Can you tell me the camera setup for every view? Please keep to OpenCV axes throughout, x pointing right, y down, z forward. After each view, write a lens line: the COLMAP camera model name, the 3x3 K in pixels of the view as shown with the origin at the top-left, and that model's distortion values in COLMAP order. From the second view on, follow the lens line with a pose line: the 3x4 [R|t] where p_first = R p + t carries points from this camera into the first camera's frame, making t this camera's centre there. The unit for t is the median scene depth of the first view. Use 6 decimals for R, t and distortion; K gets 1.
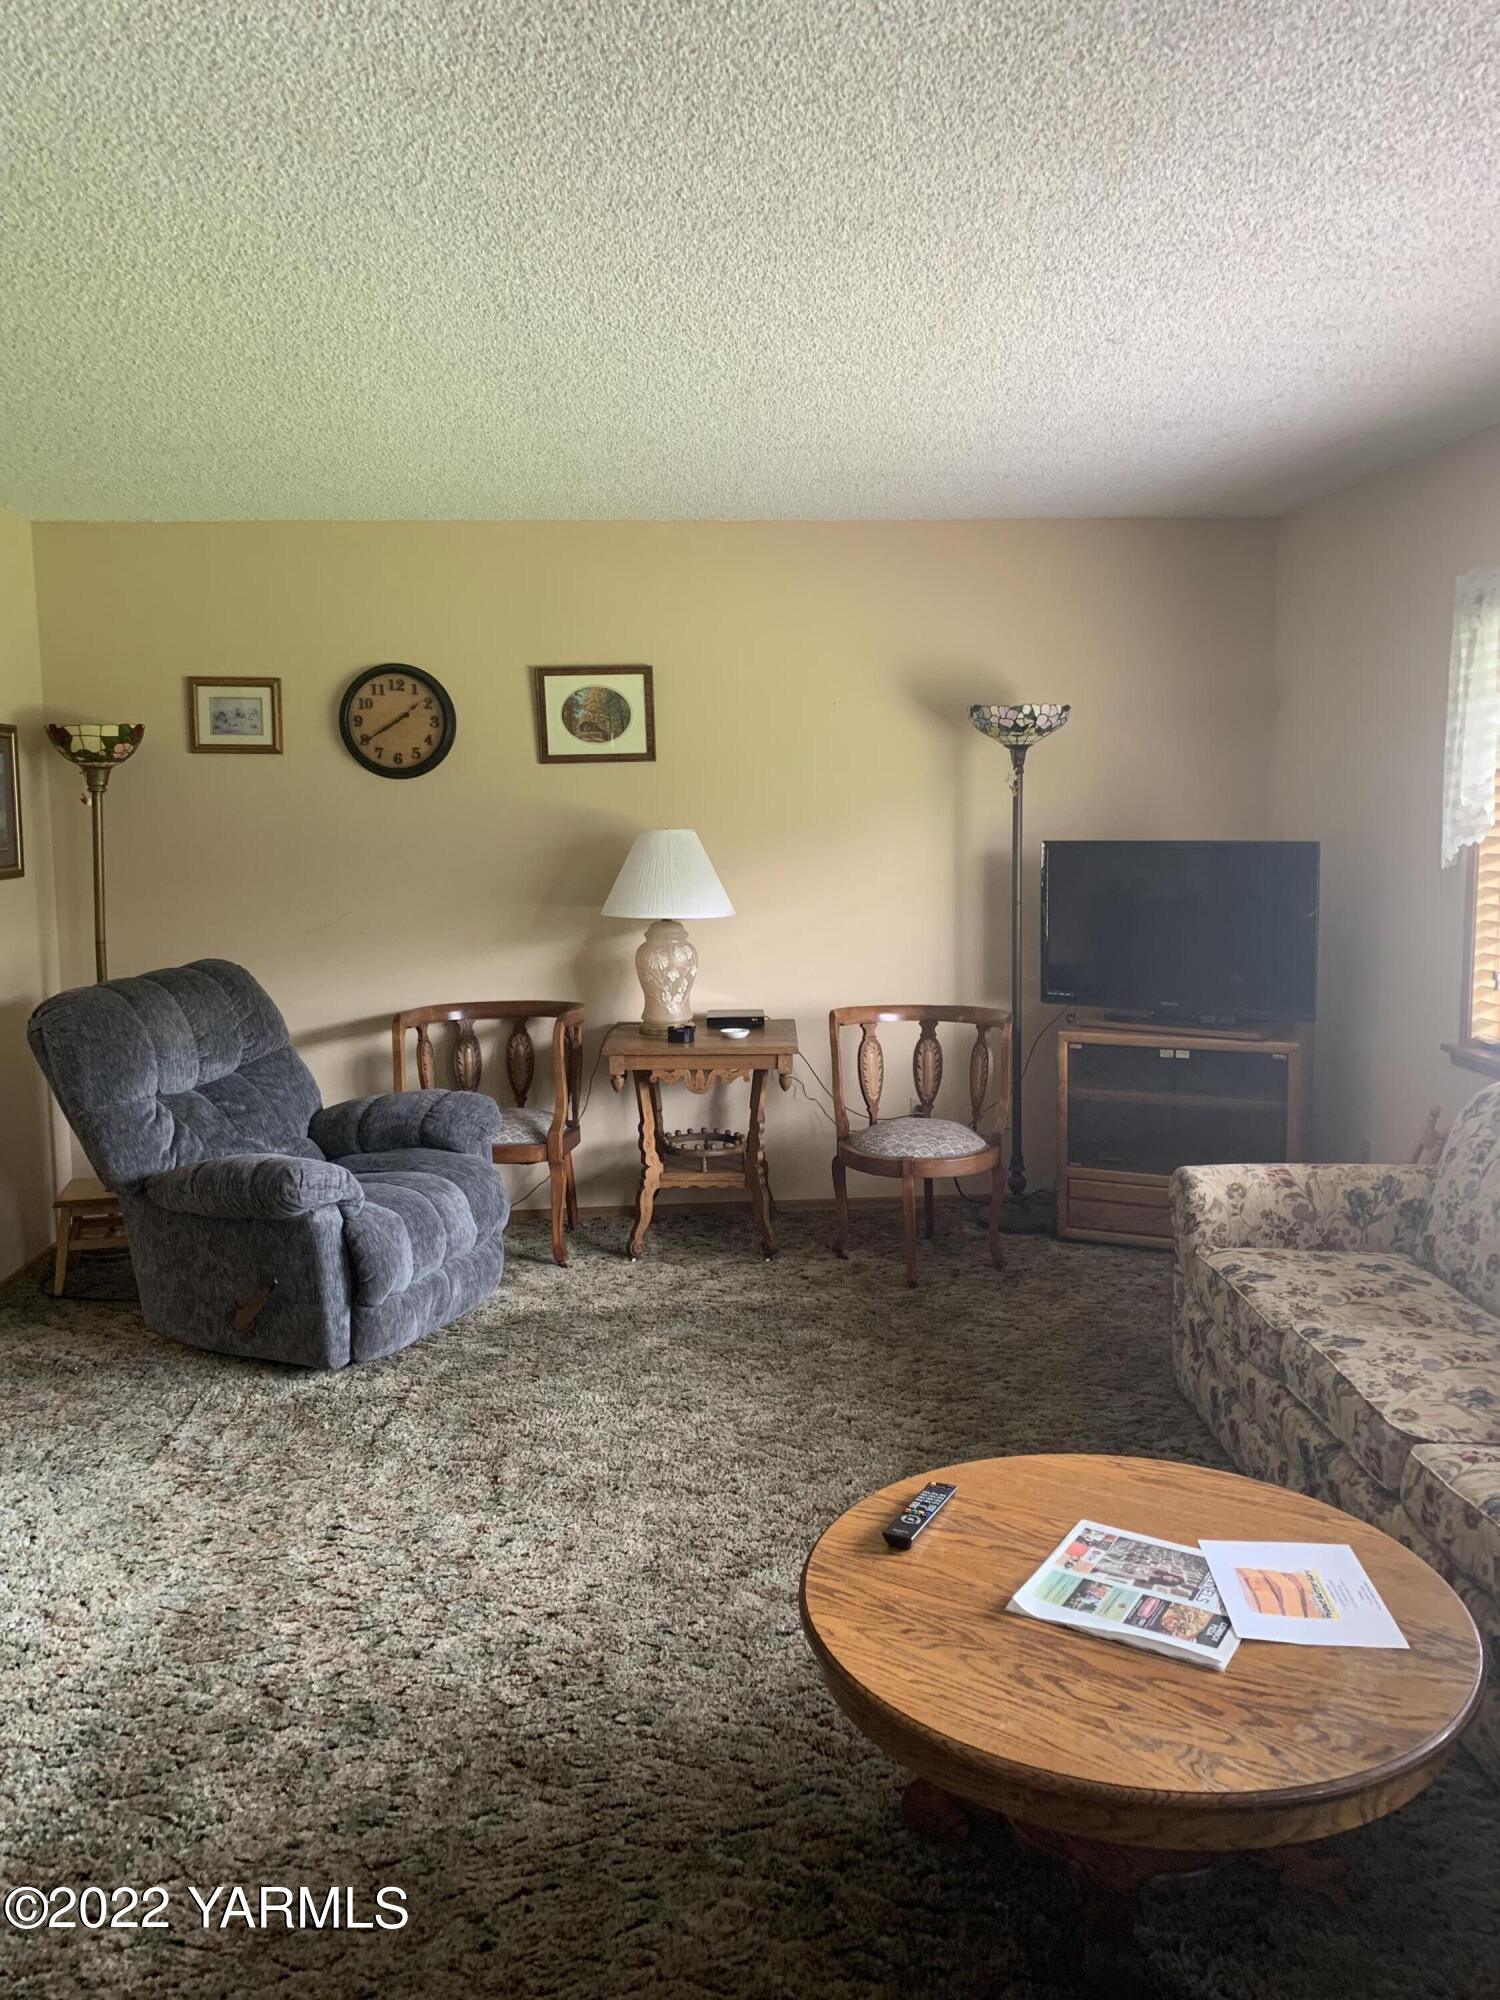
lens RADIAL K [[1522.0, 0, 762.0], [0, 1522.0, 963.8], [0, 0, 1]] dist [0.021011, -0.024303]
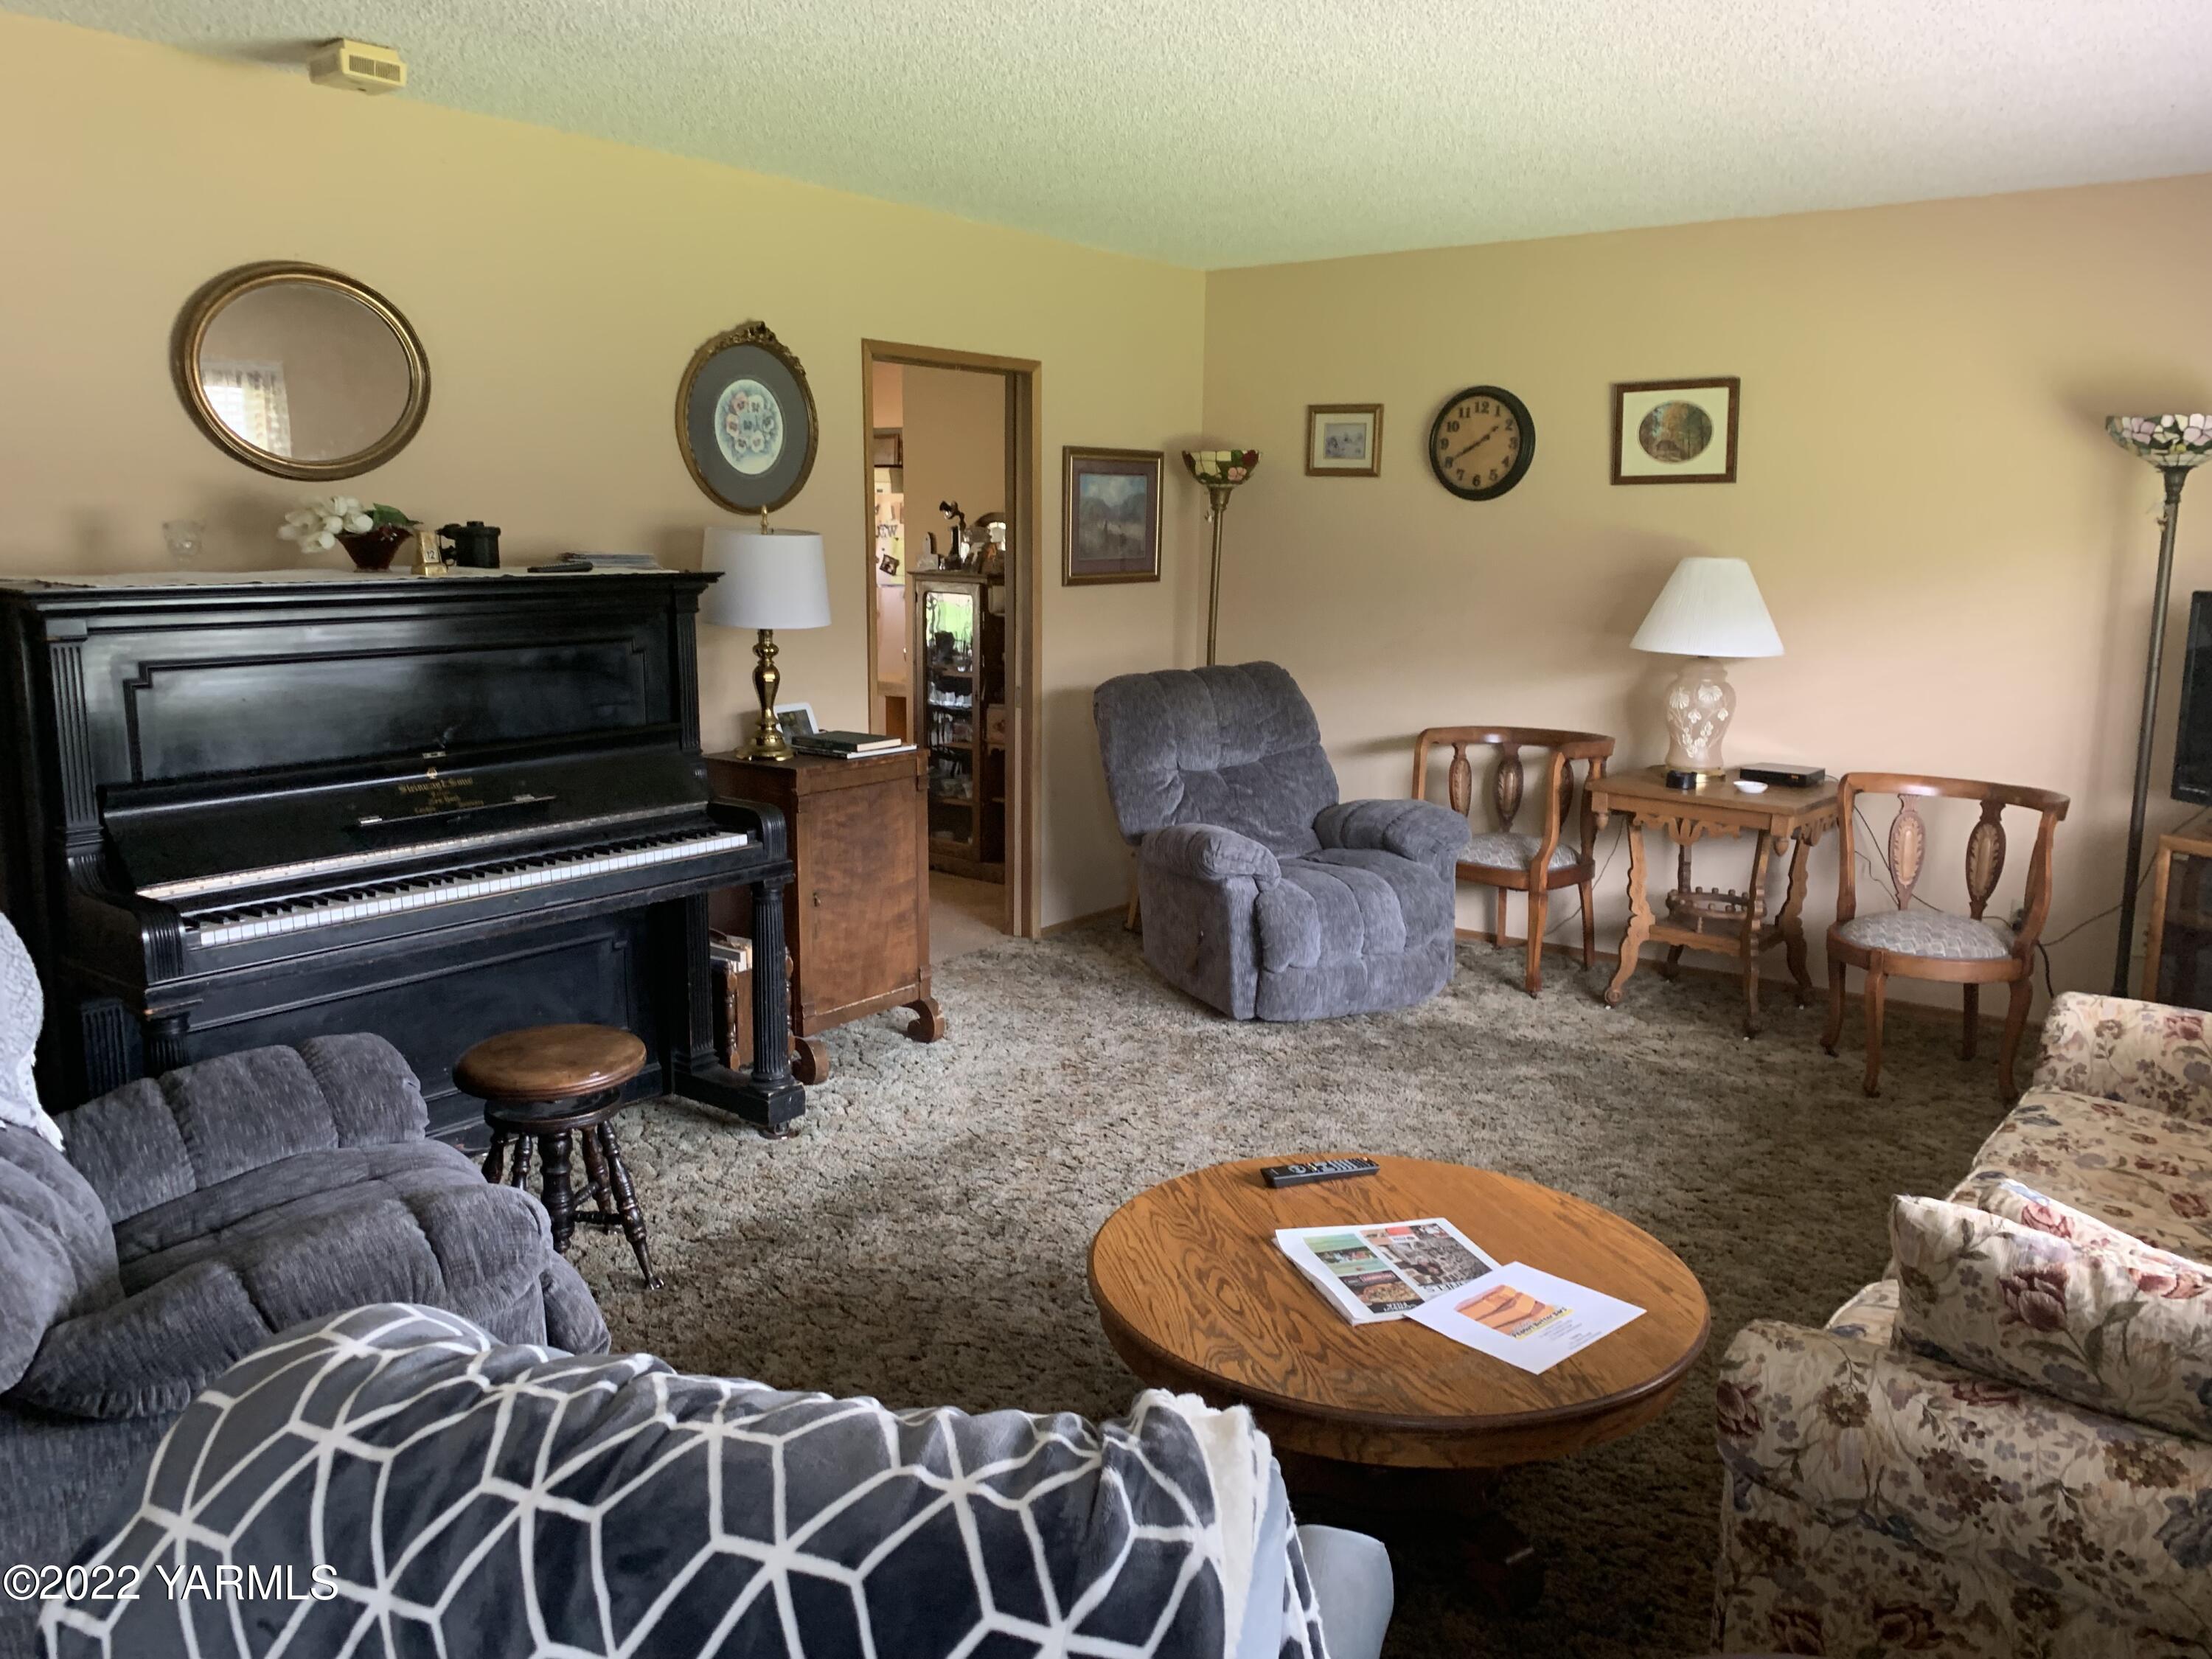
lens RADIAL K [[1683.4, 0, 1126.6], [0, 1683.4, 816.3], [0, 0, 1]] dist [0.021011, -0.024303]
pose [[0.747183, 0.132650, -0.651246, 0.396073], [-0.093149, 0.991109, 0.095004, 0.002130], [0.658058, -0.010323, 0.752896, -0.001737]]
